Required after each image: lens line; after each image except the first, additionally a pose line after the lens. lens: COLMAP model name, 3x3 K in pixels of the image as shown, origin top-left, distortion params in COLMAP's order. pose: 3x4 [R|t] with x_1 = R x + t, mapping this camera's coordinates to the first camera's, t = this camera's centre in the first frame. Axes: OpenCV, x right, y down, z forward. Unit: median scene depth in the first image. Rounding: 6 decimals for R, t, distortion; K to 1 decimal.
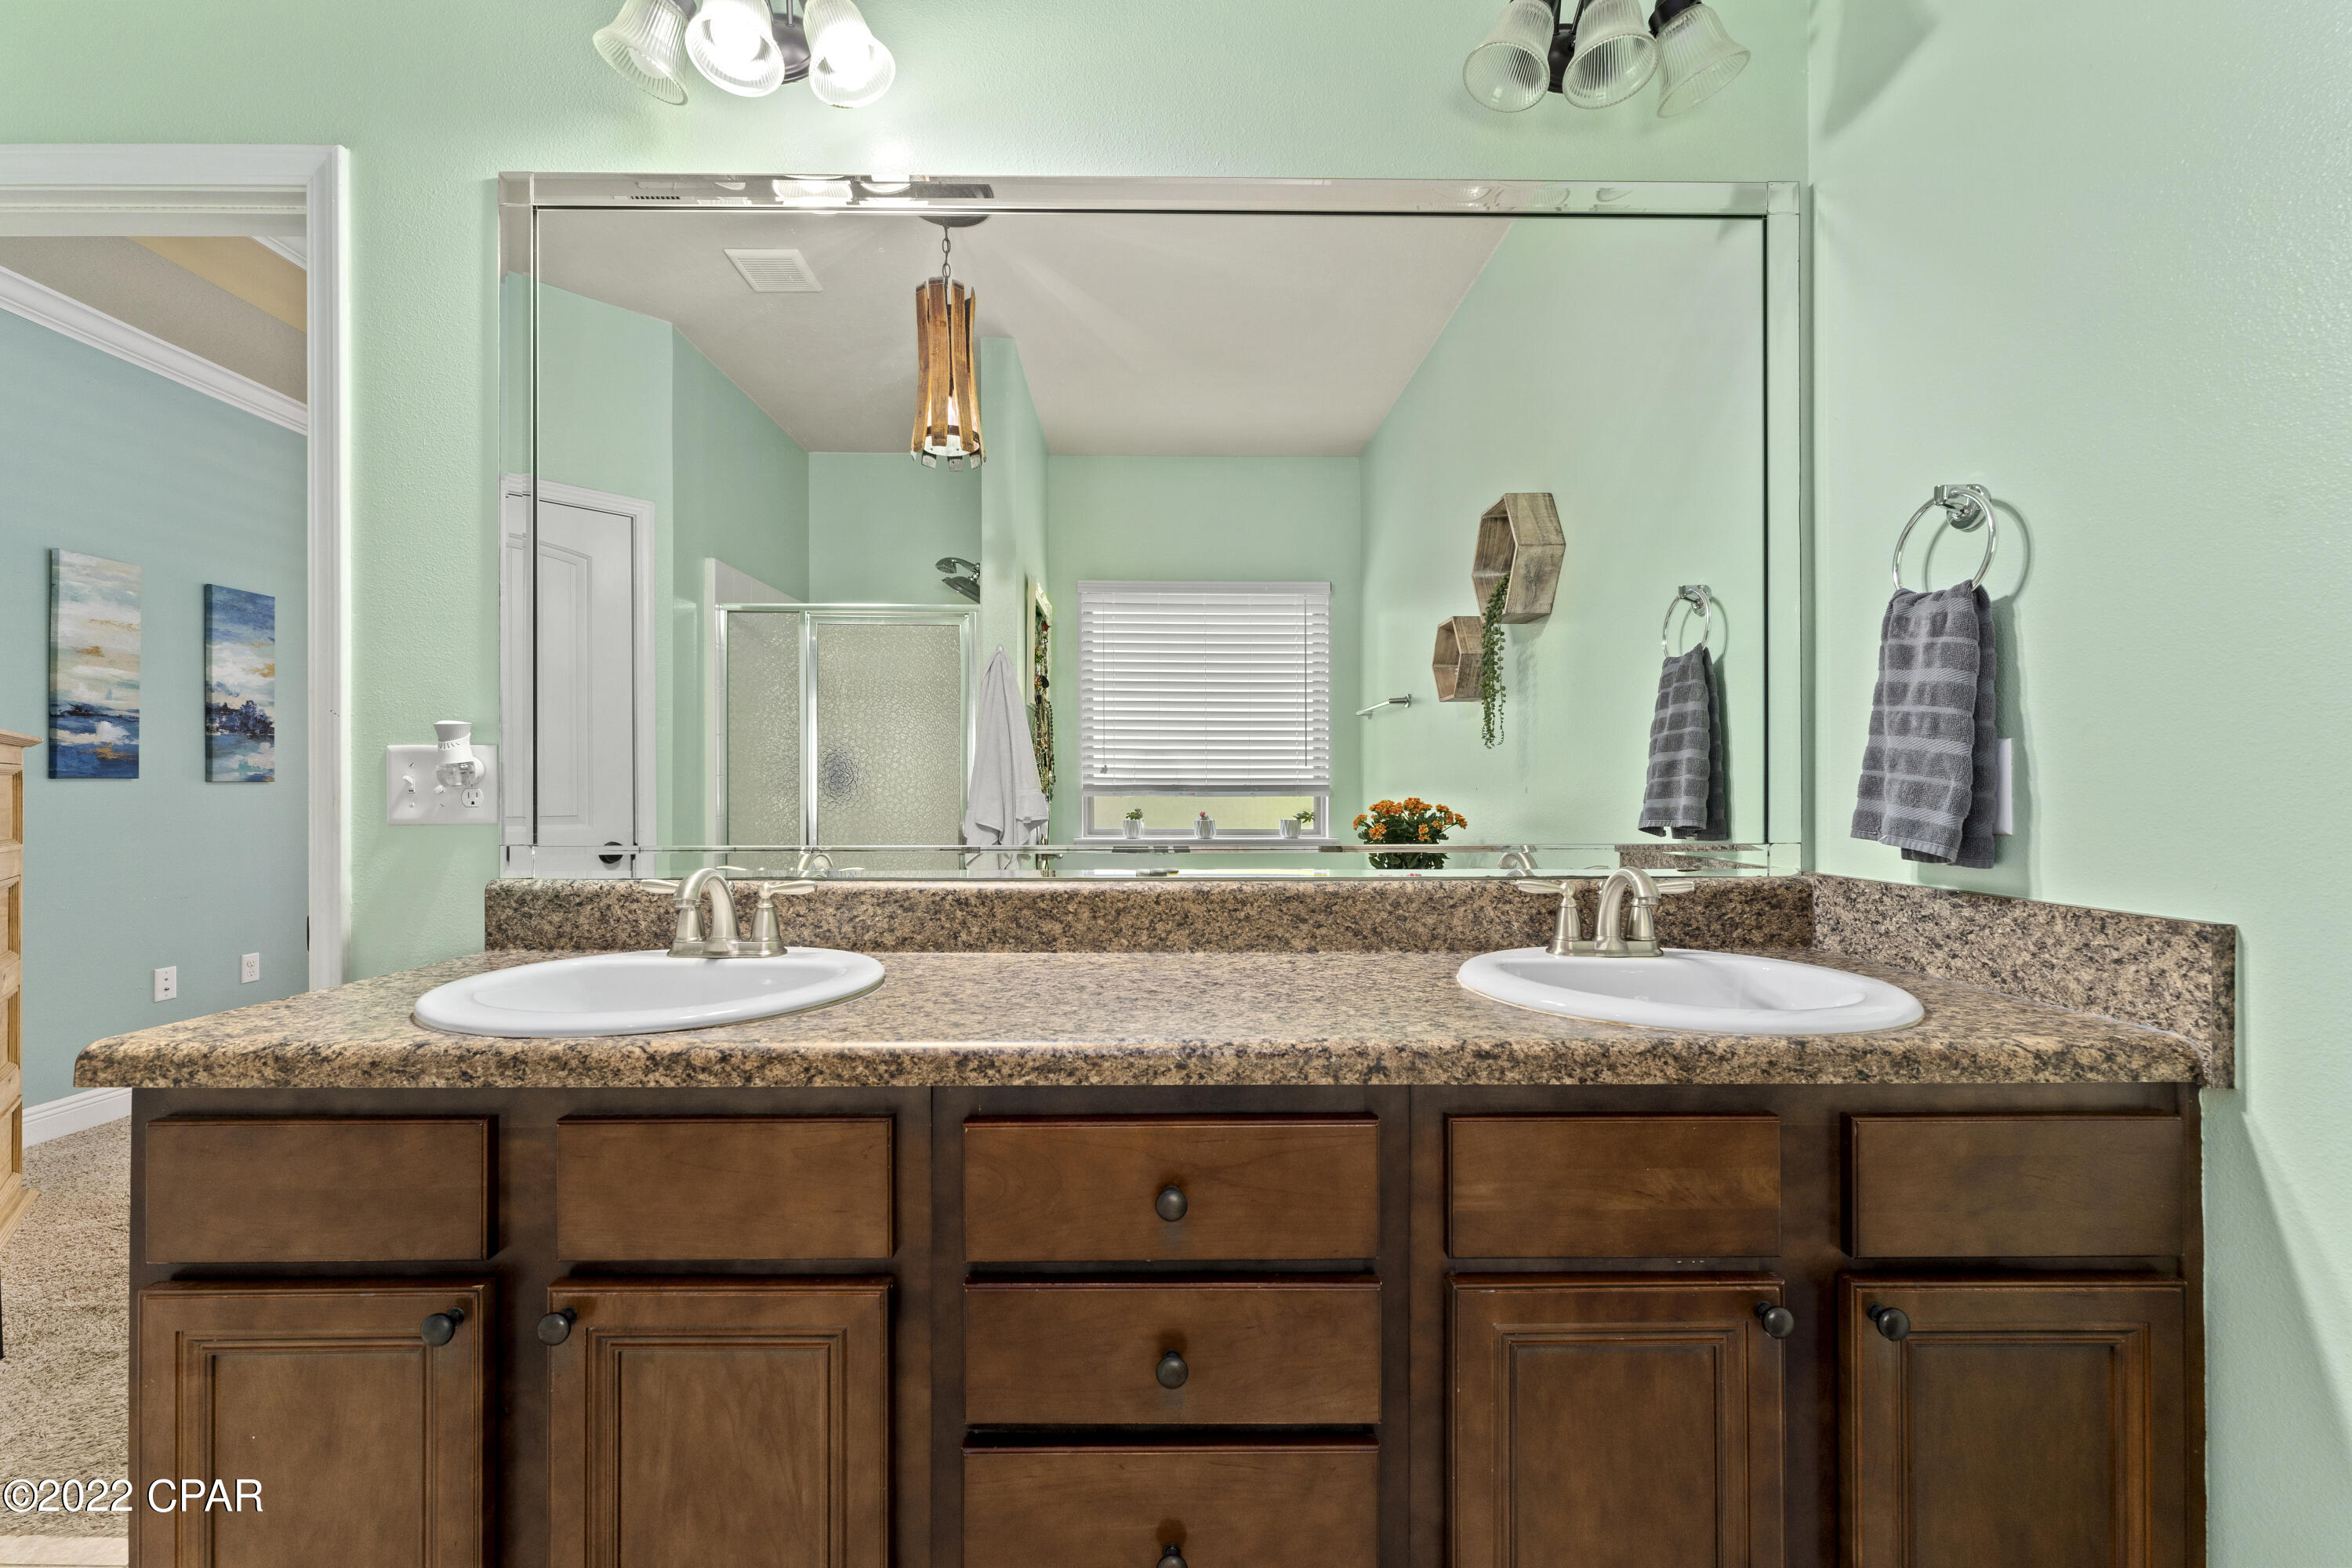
lens RADIAL K [[964.7, 0, 1176.0], [0, 964.7, 784.0], [0, 0, 1]] dist [-0.001195, -0.000068]
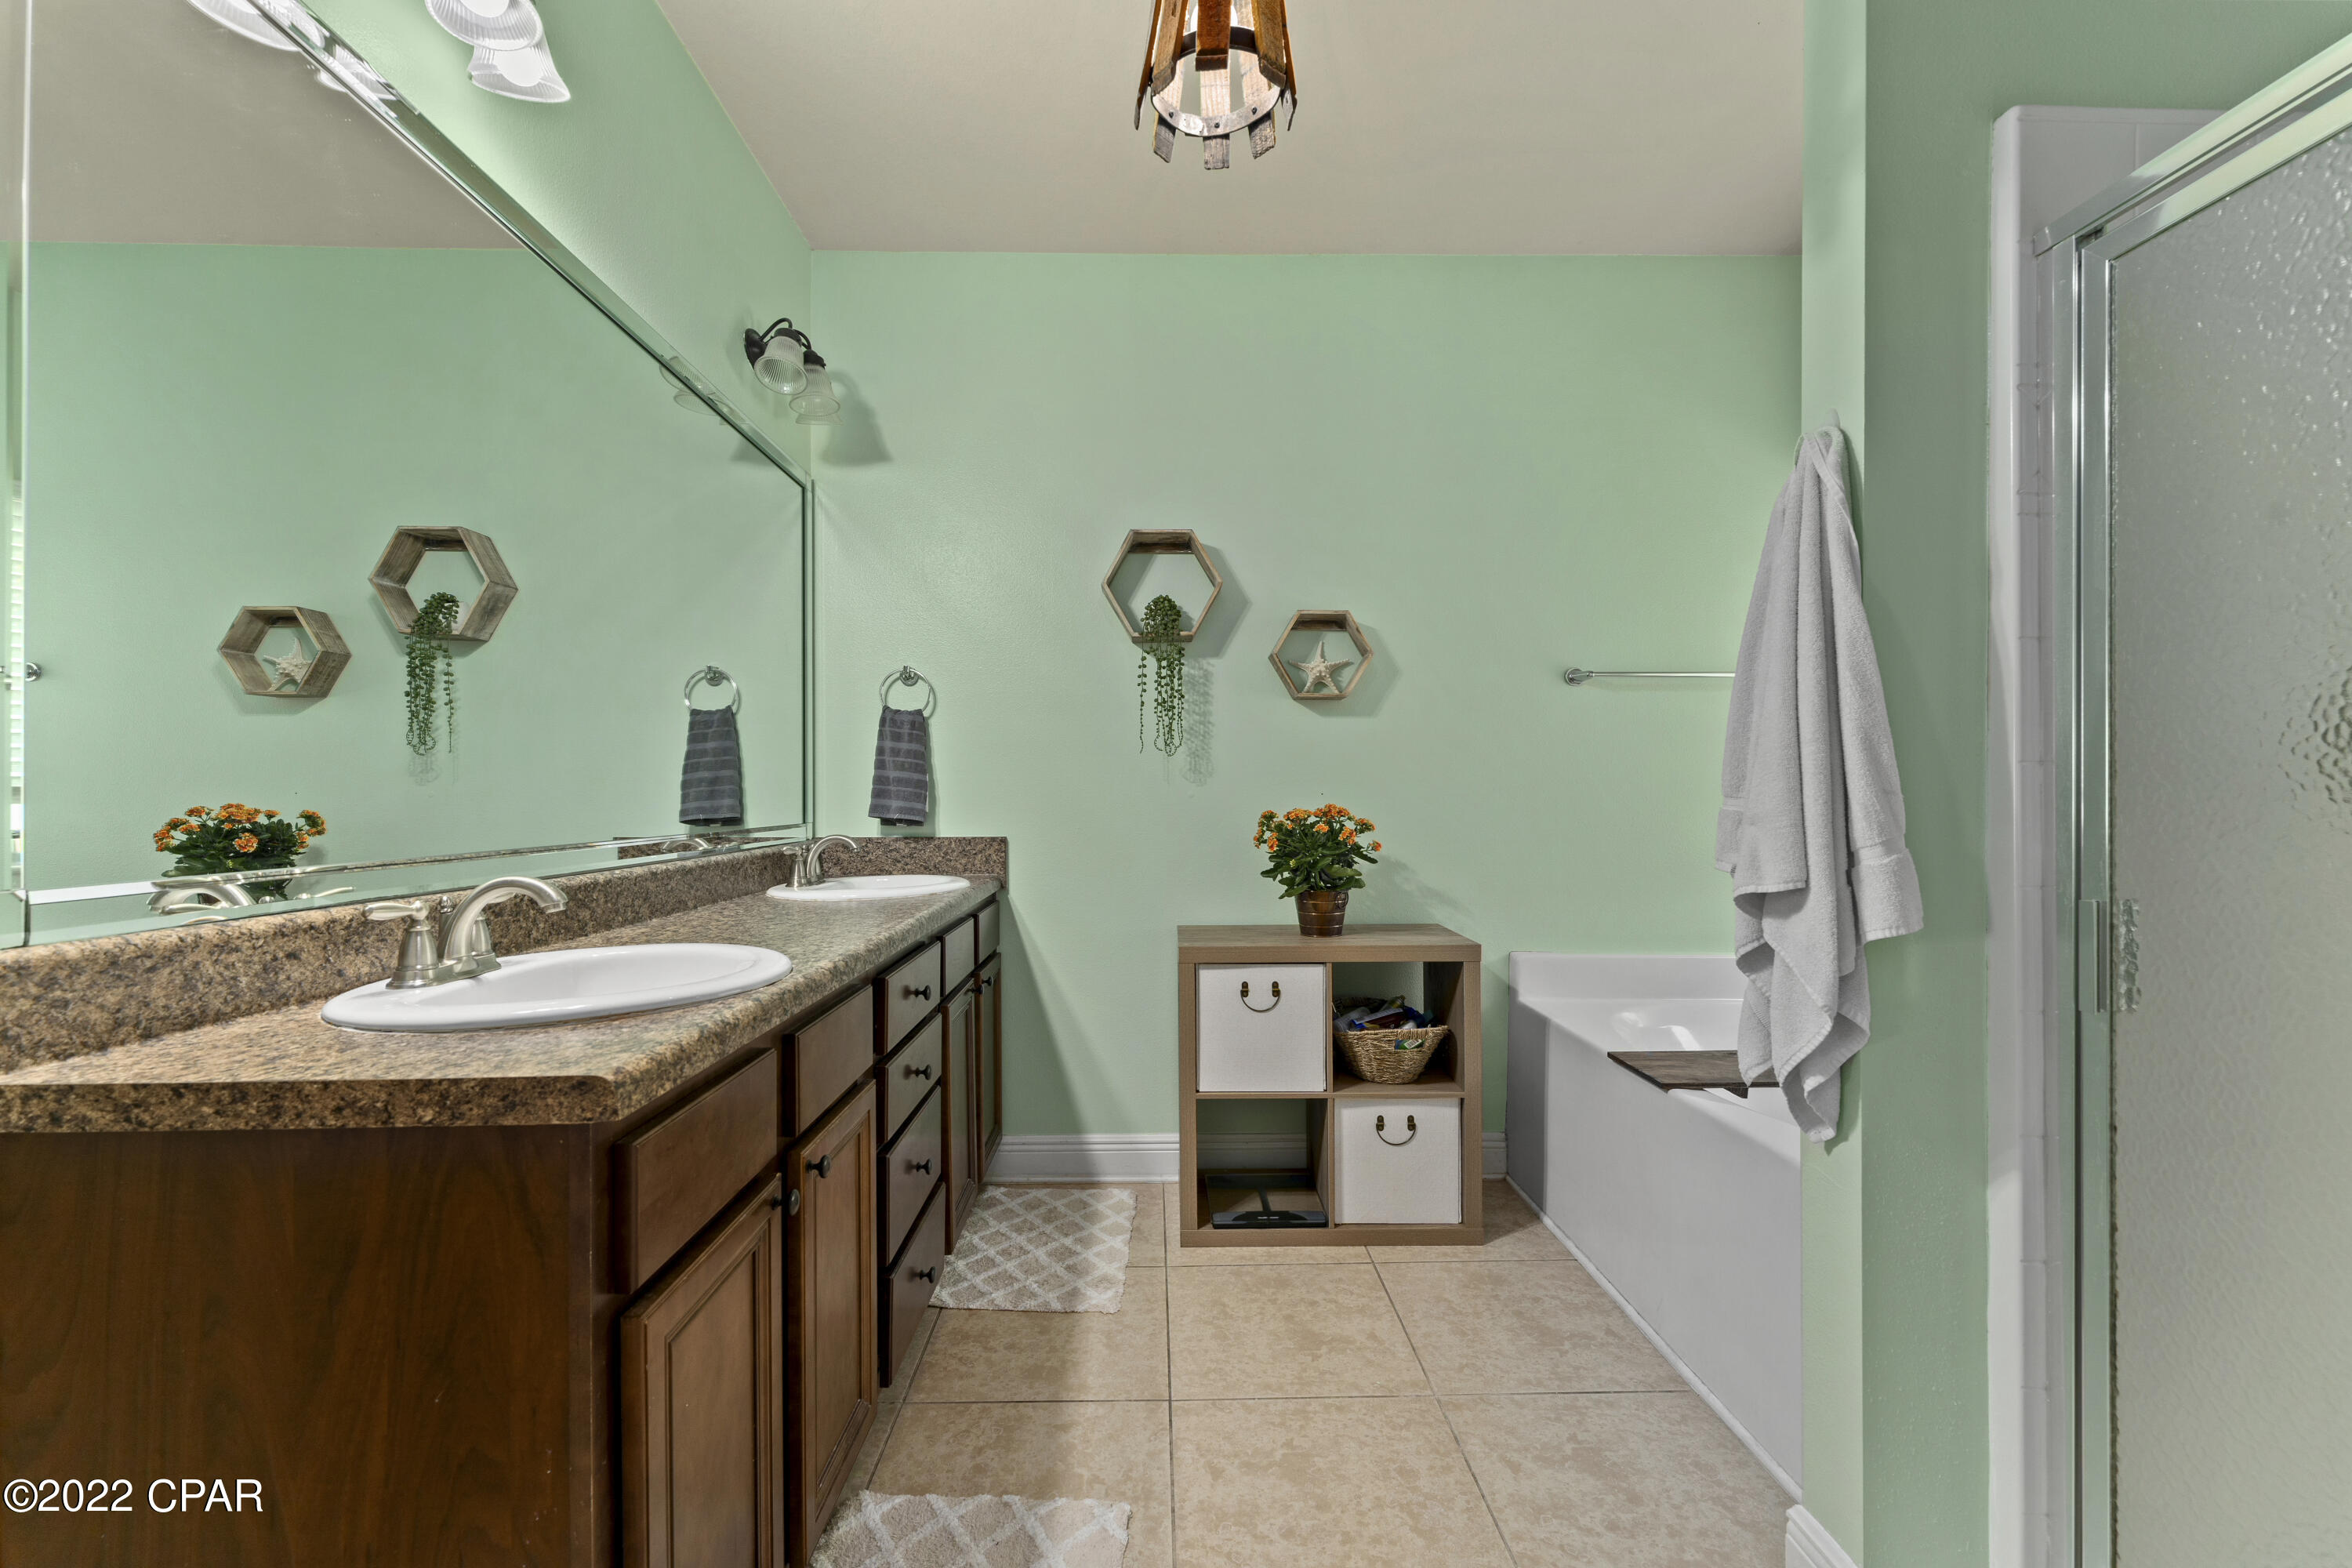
lens RADIAL K [[964.7, 0, 1176.0], [0, 964.7, 784.0], [0, 0, 1]] dist [-0.001195, -0.000068]
pose [[-0.019653, 0.011919, 0.999736, -1.294341], [0.003407, 0.999924, -0.011854, 0.009090], [-0.999801, 0.003173, -0.019692, 0.317153]]
